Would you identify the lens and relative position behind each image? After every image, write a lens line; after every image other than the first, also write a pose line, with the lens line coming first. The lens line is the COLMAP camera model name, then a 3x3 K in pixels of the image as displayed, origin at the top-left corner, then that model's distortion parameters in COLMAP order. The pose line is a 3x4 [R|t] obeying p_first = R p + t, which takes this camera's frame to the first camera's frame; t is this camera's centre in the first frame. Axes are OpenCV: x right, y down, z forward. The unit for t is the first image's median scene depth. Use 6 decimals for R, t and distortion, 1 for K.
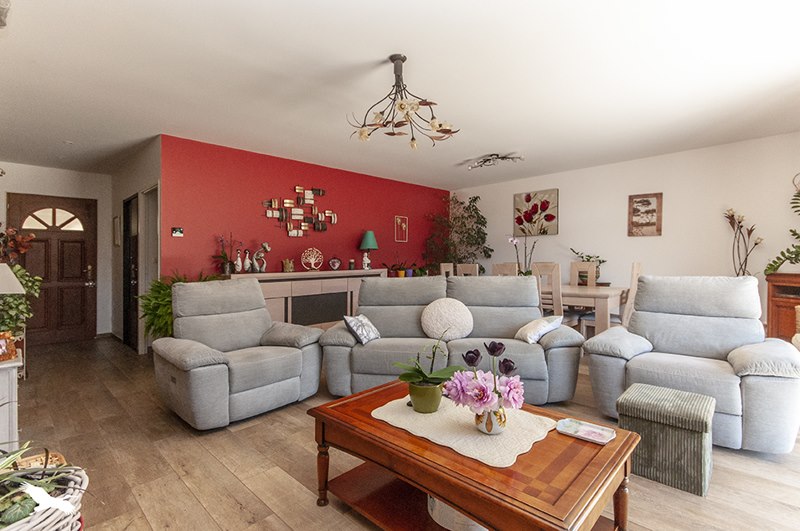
lens RADIAL K [[360.4, 0, 397.5], [0, 360.4, 266.9], [0, 0, 1]] dist [0.002414, -0.001103]
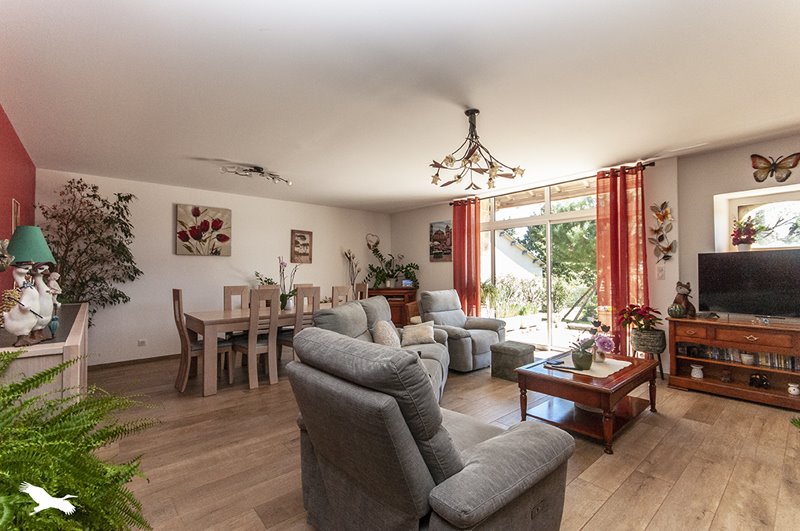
lens RADIAL K [[360.4, 0, 397.7], [0, 360.4, 266.9], [0, 0, 1]] dist [0.002414, -0.001103]
pose [[0.084929, 0.027207, 0.996016, -0.555504], [0.025304, 0.999246, -0.029453, -0.024607], [-0.996066, 0.027704, 0.084176, 0.538498]]
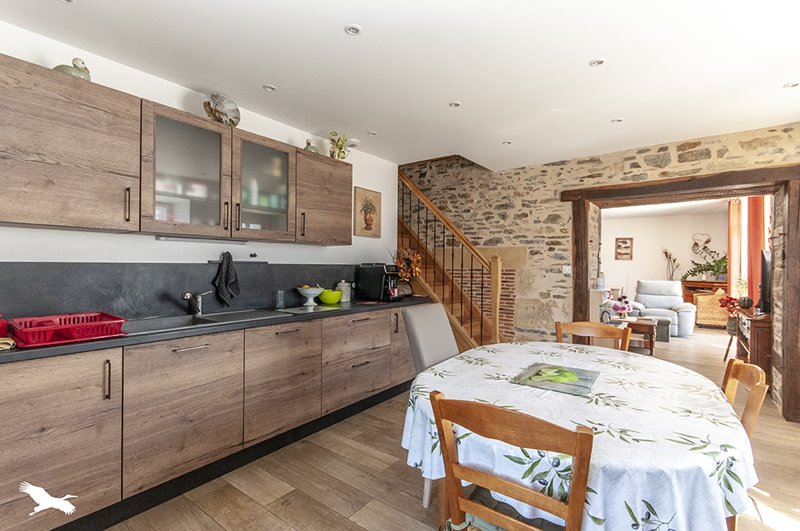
lens RADIAL K [[360.4, 0, 398.6], [0, 360.4, 263.0], [0, 0, 1]] dist [0.002414, -0.001103]
pose [[0.989432, 0.019980, 0.143612, -0.730901], [-0.016335, 0.999515, -0.026518, -0.000776], [-0.144072, 0.023892, 0.989279, -0.676273]]
